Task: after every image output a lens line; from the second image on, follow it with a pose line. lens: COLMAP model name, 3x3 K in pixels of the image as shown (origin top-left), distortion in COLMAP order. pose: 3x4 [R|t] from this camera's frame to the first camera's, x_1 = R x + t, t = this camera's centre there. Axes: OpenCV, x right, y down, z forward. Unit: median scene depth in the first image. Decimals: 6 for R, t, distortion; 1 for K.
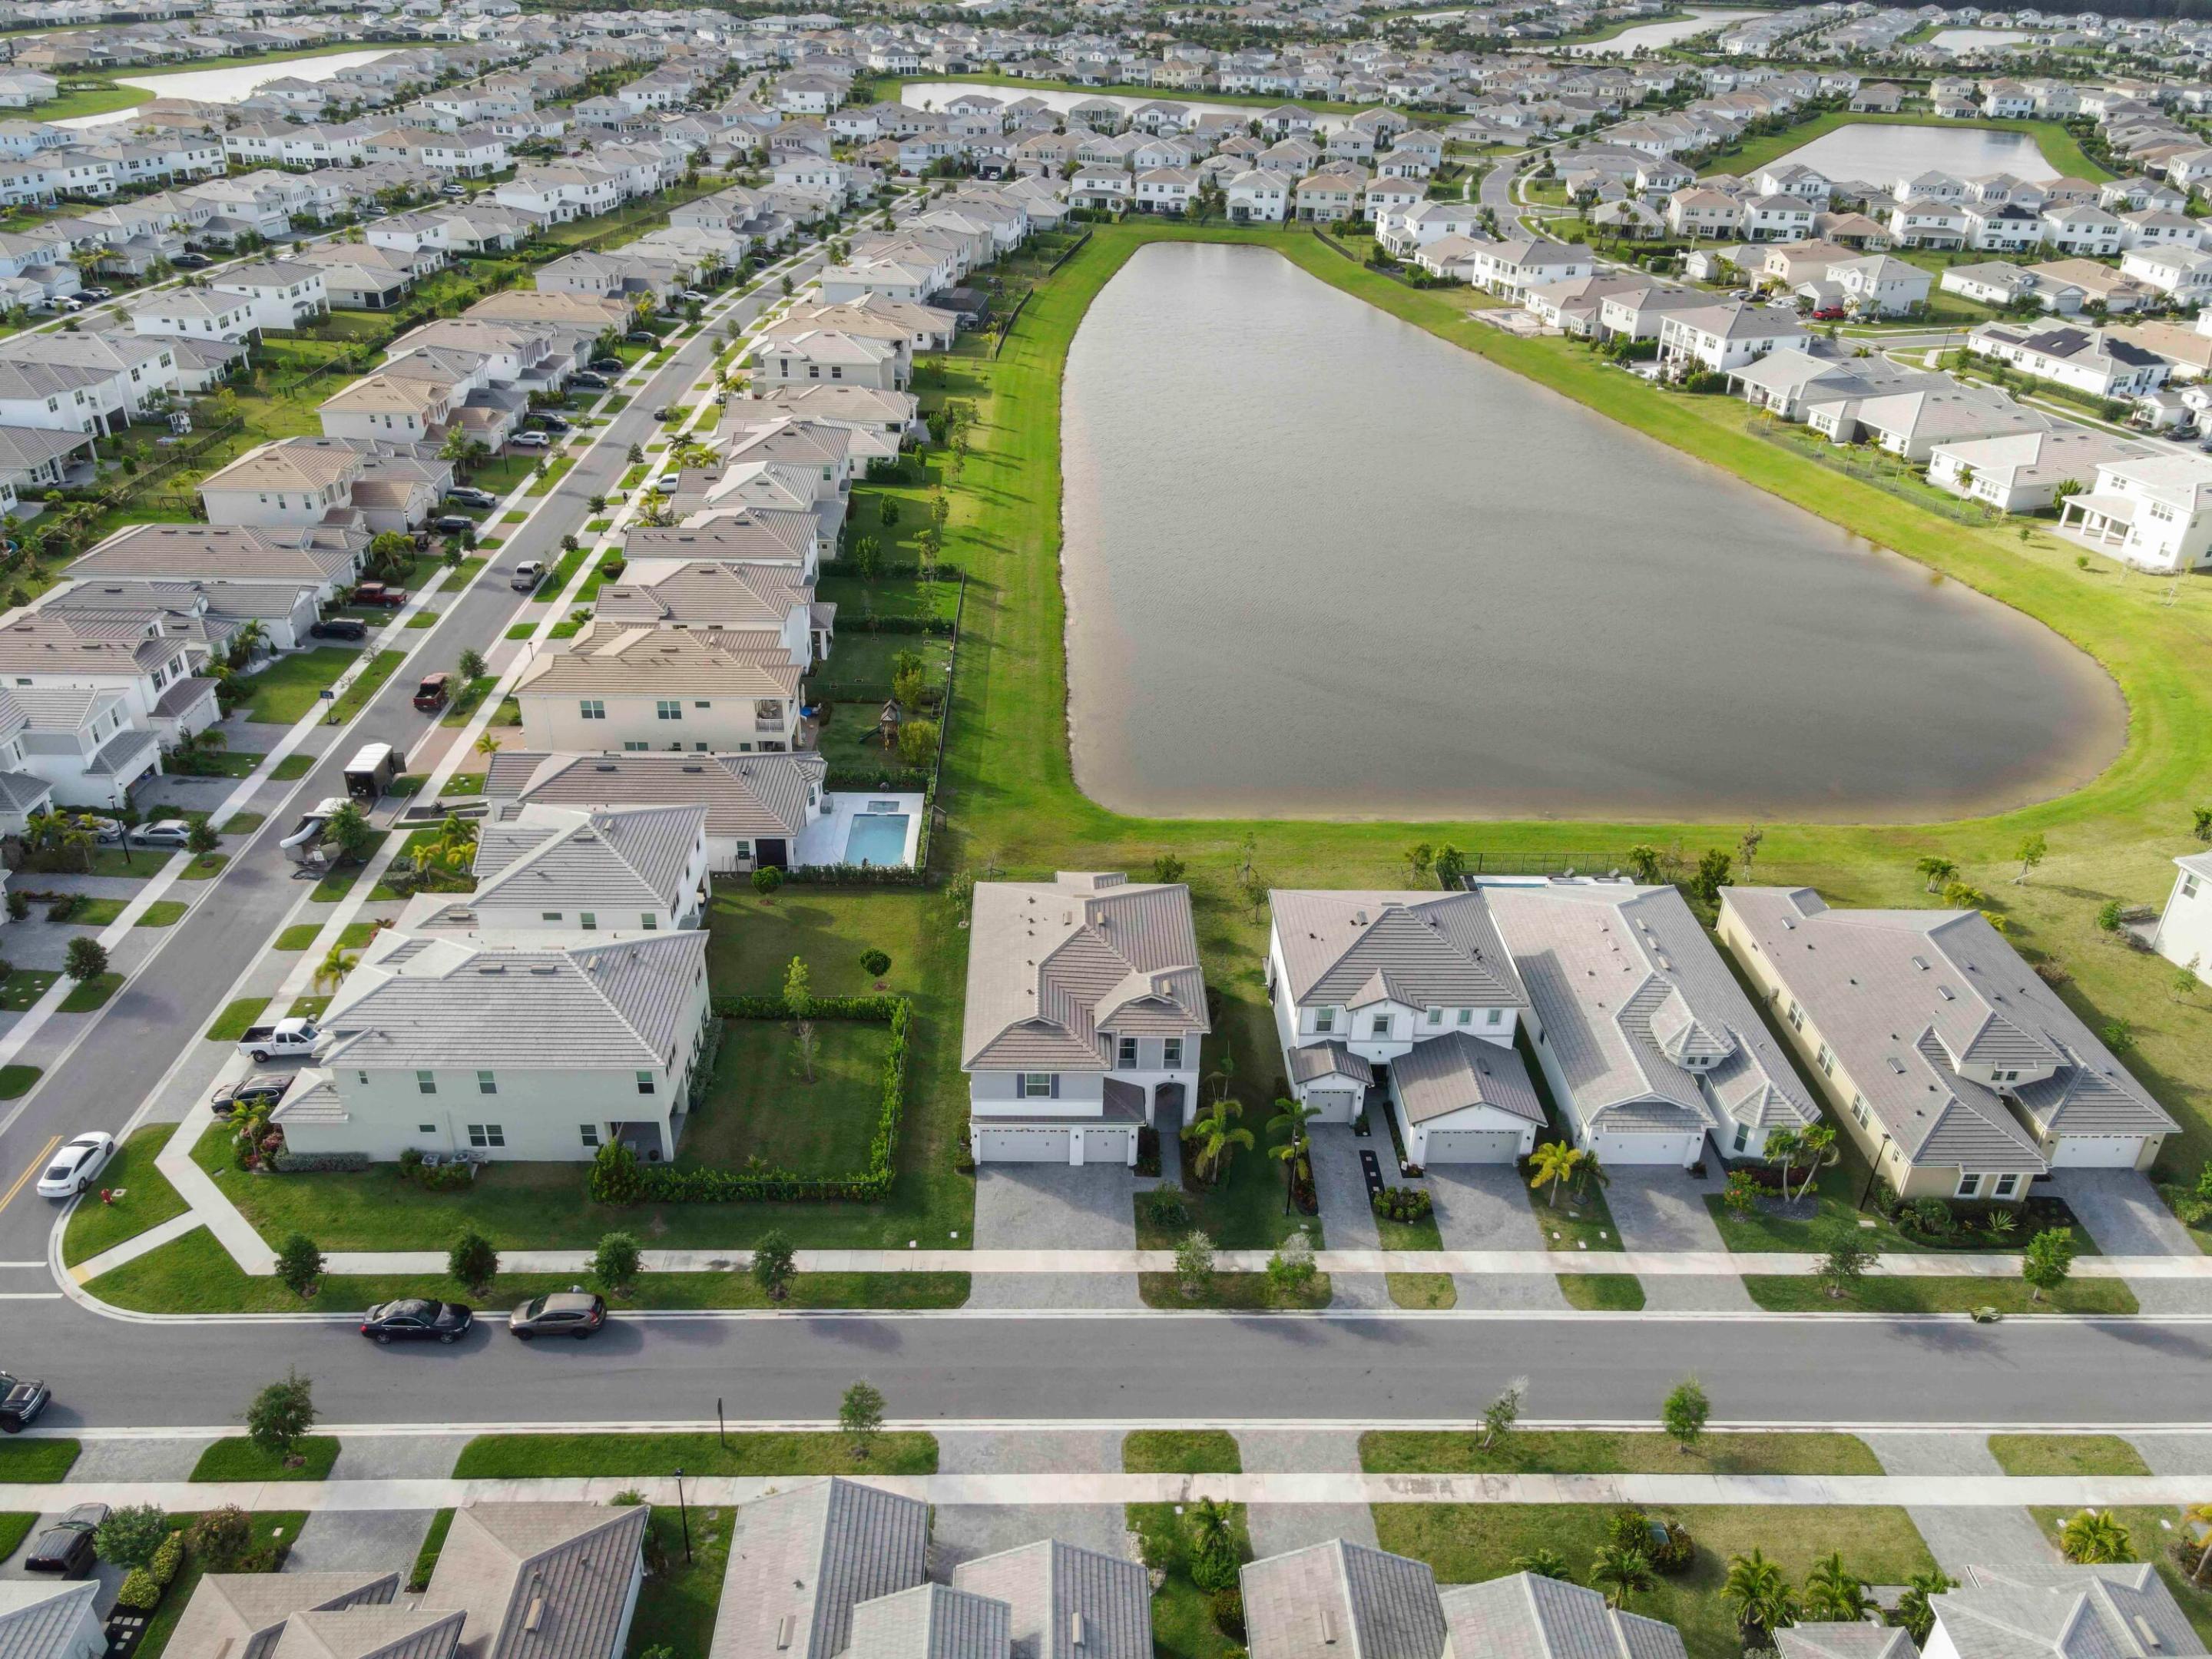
lens RADIAL K [[1550.4, 0, 1121.1], [0, 1550.4, 881.5], [0, 0, 1]] dist [0.001465, 0.001356]
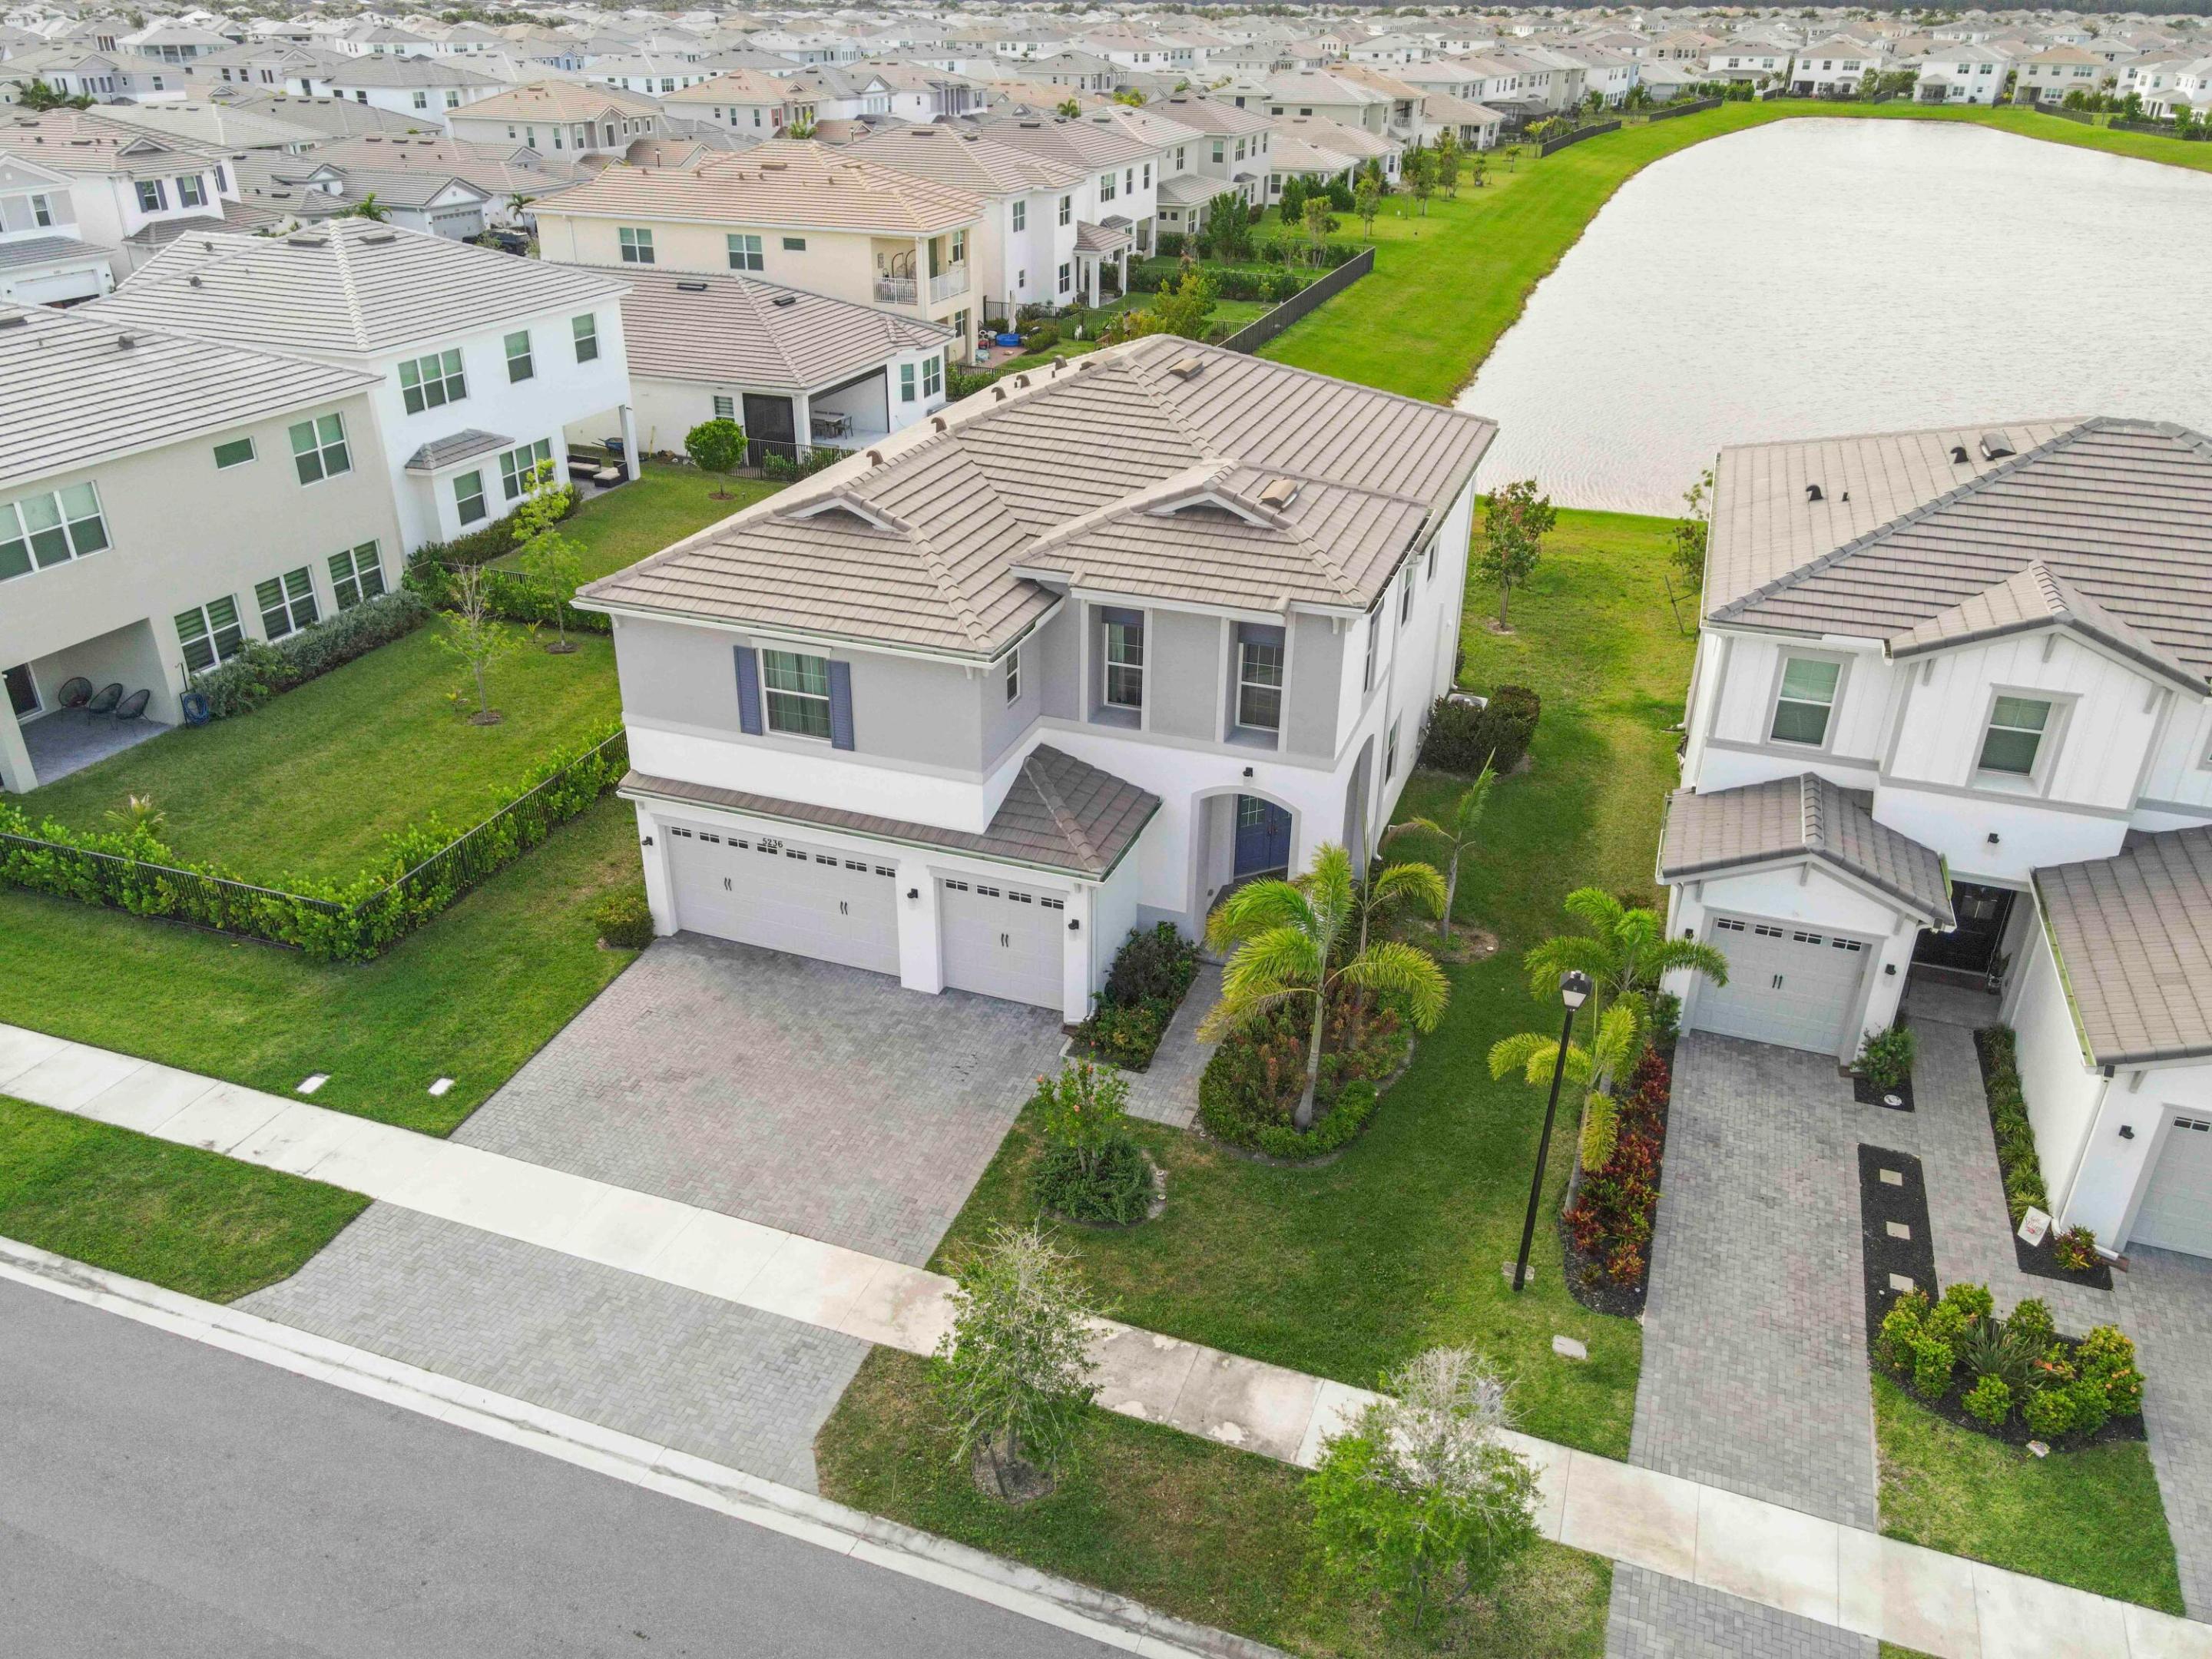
lens RADIAL K [[1614.9, 0, 1106.0], [0, 1614.9, 829.5], [0, 0, 1]] dist [0.002849, 0.001483]
pose [[0.927743, 0.149897, -0.341794, 0.117437], [-0.173206, 0.984131, -0.038540, 0.151051], [0.330594, 0.094956, 0.938984, 0.667846]]
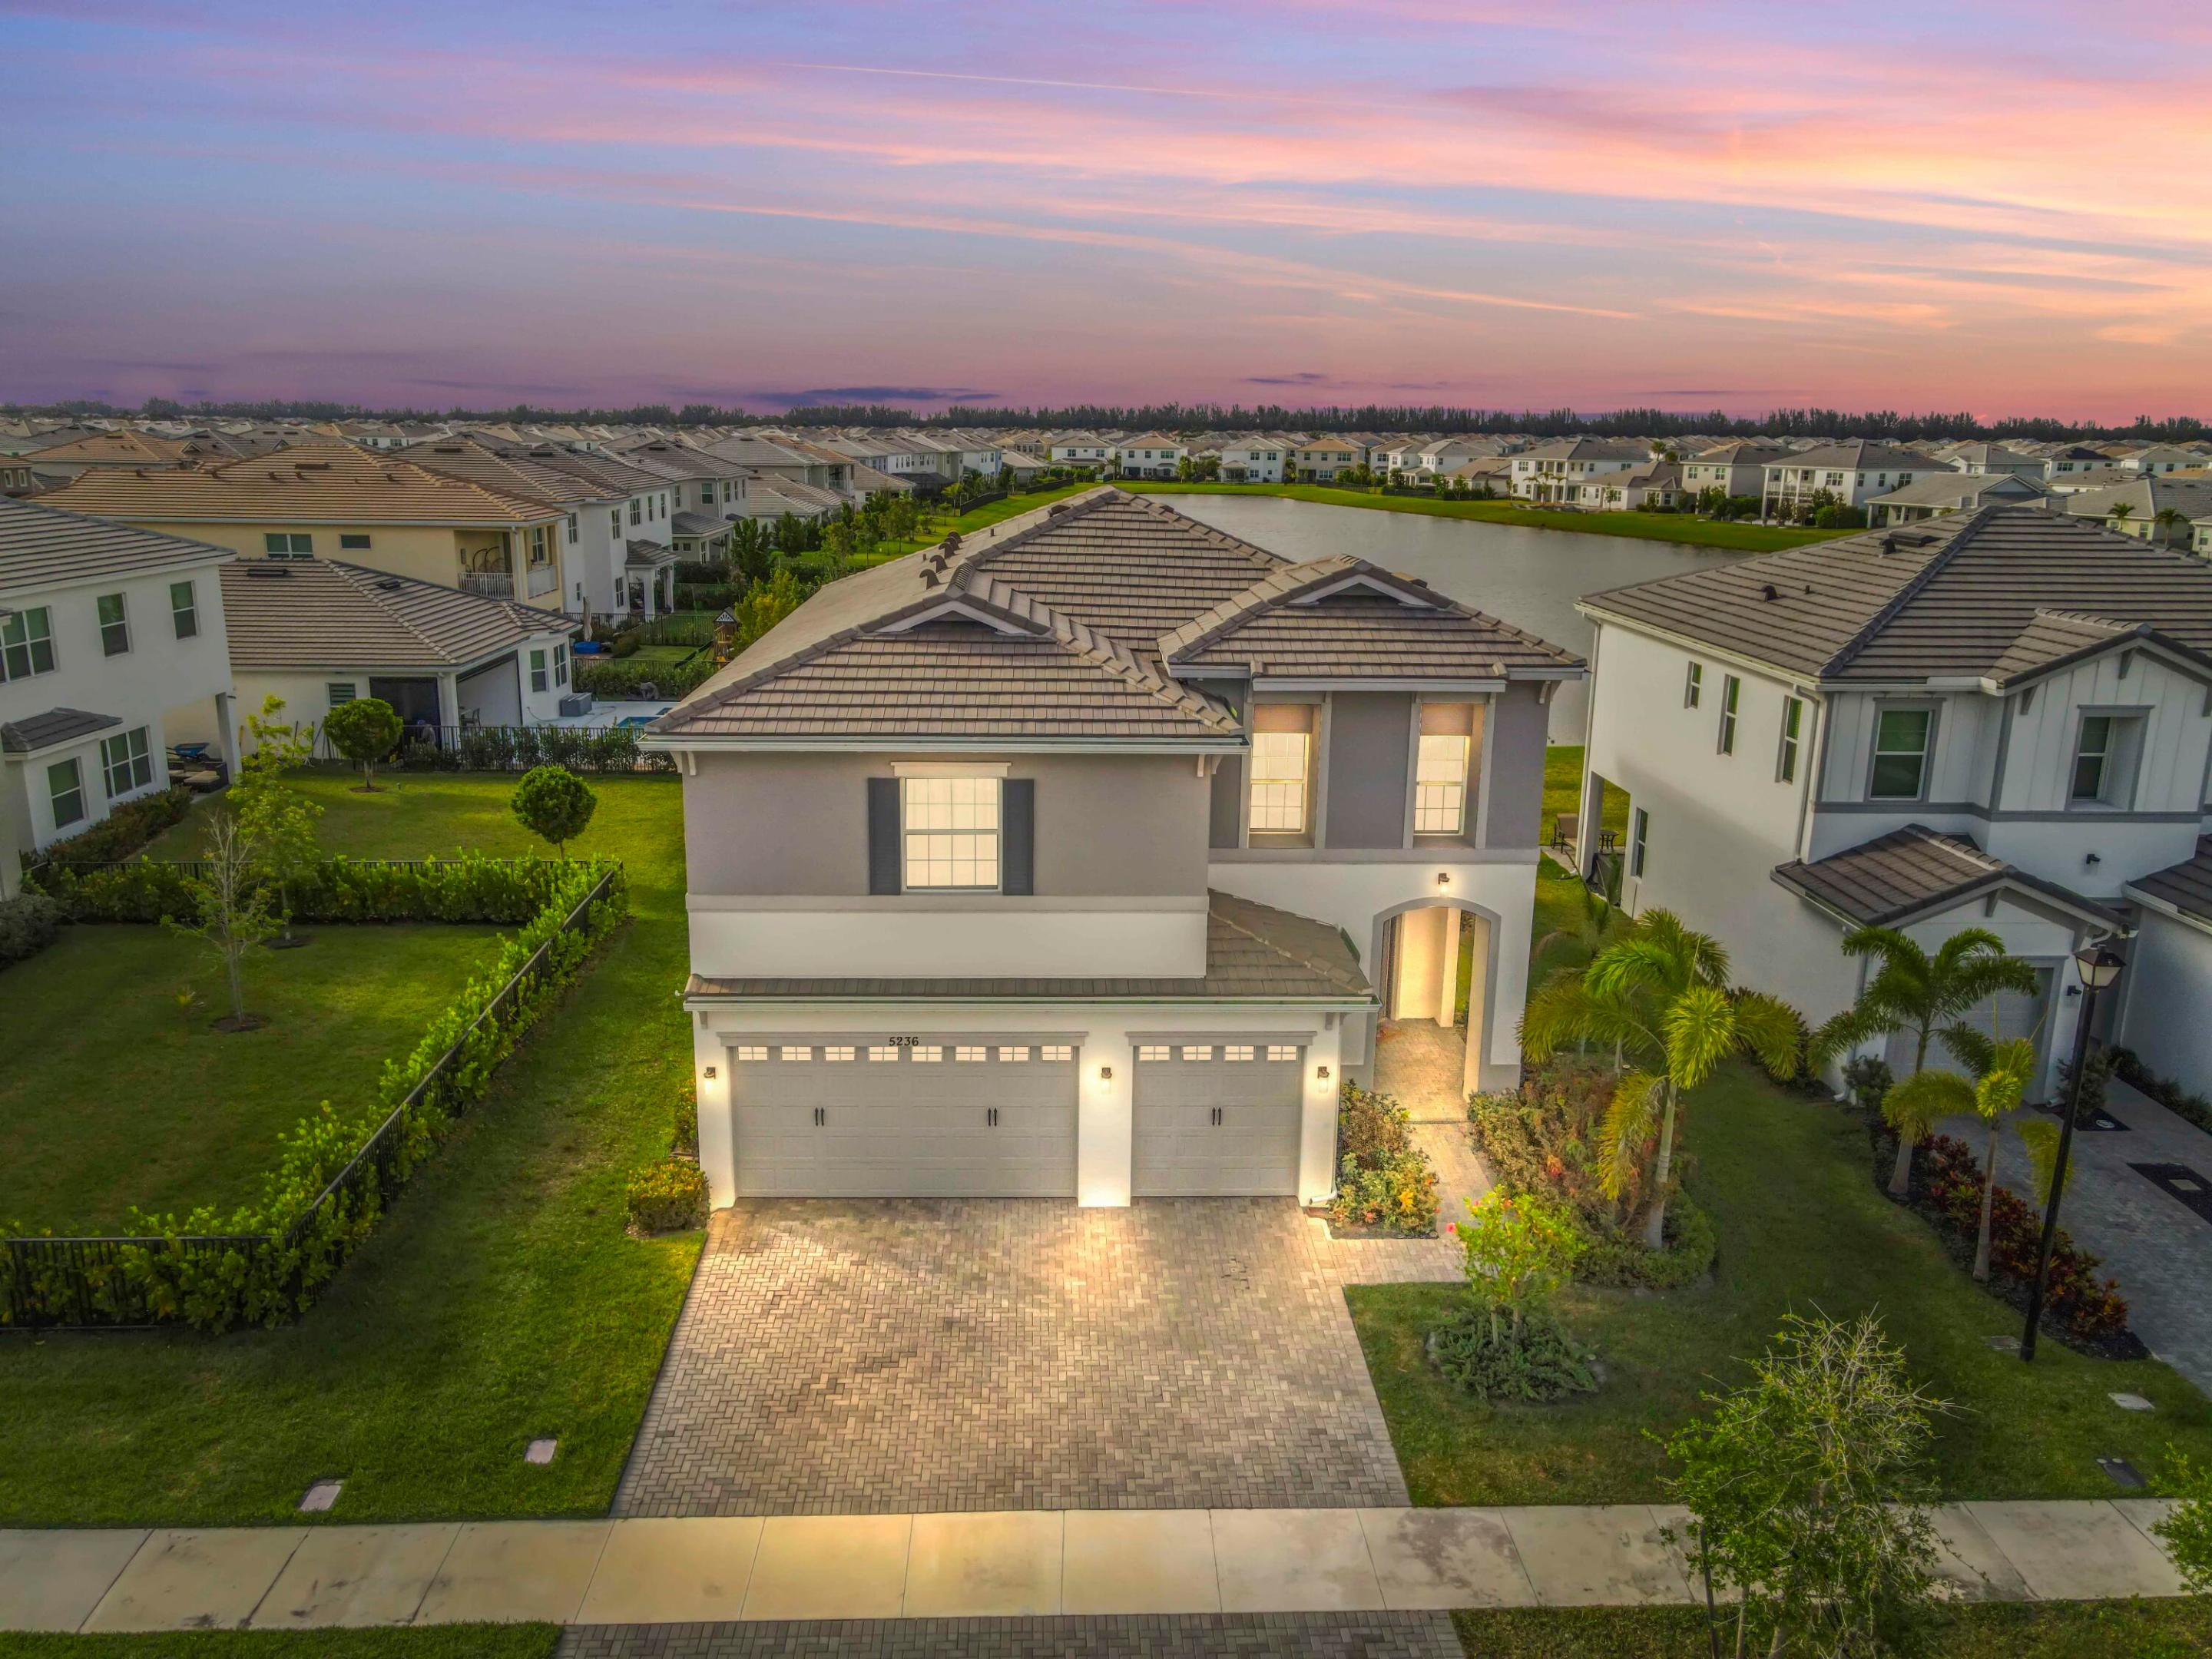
lens RADIAL K [[1605.5, 0, 1106.0], [0, 1605.5, 829.5], [0, 0, 1]] dist [0.007951, 0.007010]
pose [[0.999805, -0.019617, 0.002301, -0.027526], [0.019449, 0.957483, -0.287835, 0.194473], [0.003443, 0.287824, 0.957677, 0.705239]]
